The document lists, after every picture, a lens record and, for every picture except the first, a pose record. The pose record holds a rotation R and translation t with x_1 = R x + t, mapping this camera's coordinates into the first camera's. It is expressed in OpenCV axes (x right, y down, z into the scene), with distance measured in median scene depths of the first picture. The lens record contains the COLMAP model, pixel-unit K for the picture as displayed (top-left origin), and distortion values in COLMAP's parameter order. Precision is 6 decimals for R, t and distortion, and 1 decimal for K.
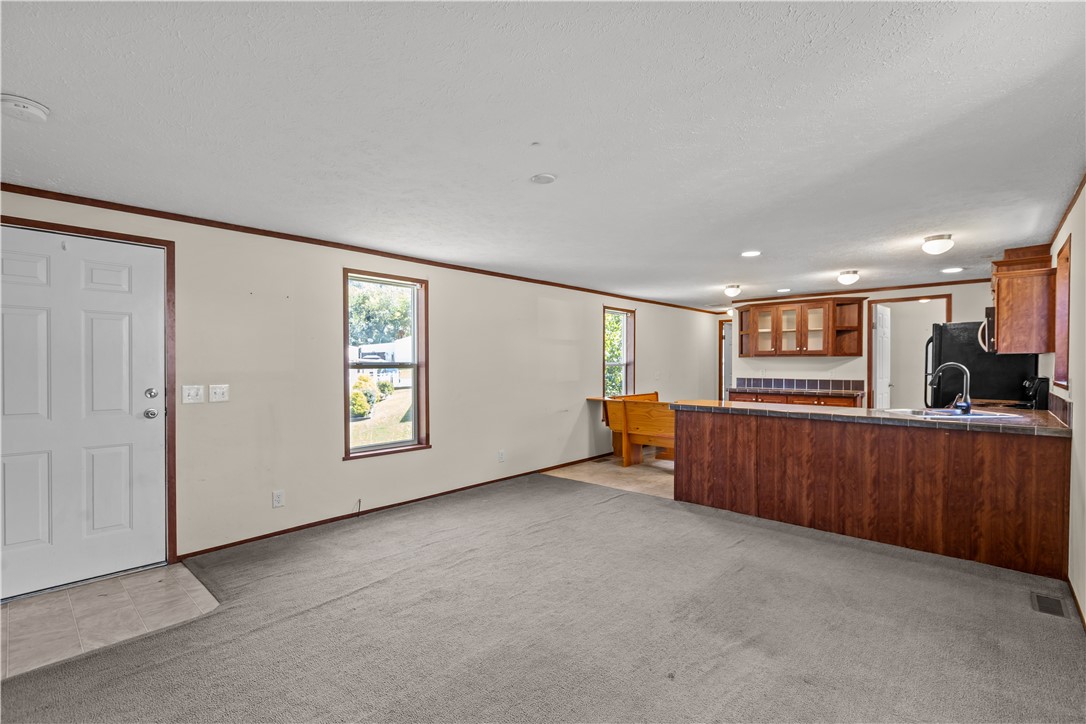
lens RADIAL K [[487.4, 0, 545.4], [0, 487.4, 378.0], [0, 0, 1]] dist [-0.001555, 0.001231]
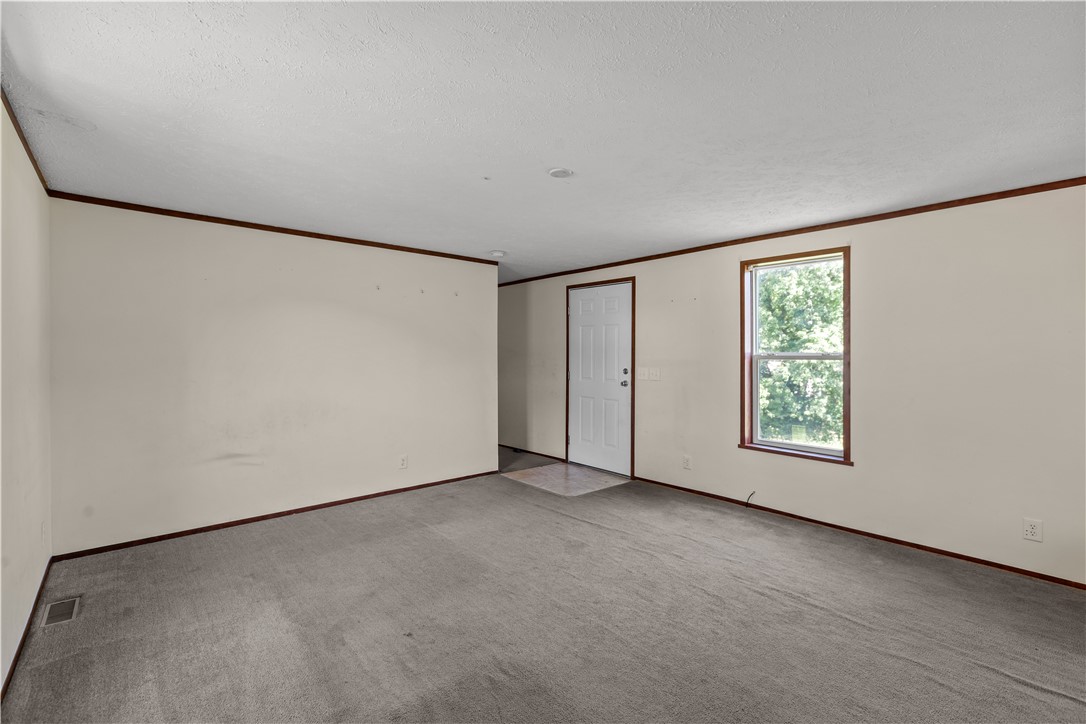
lens RADIAL K [[487.4, 0, 547.3], [0, 487.4, 353.0], [0, 0, 1]] dist [-0.001555, 0.001231]
pose [[-0.112073, 0.002998, -0.993695, 0.748437], [-0.031574, 0.999480, 0.006576, -0.028349], [0.993198, 0.032112, -0.111920, 0.797751]]
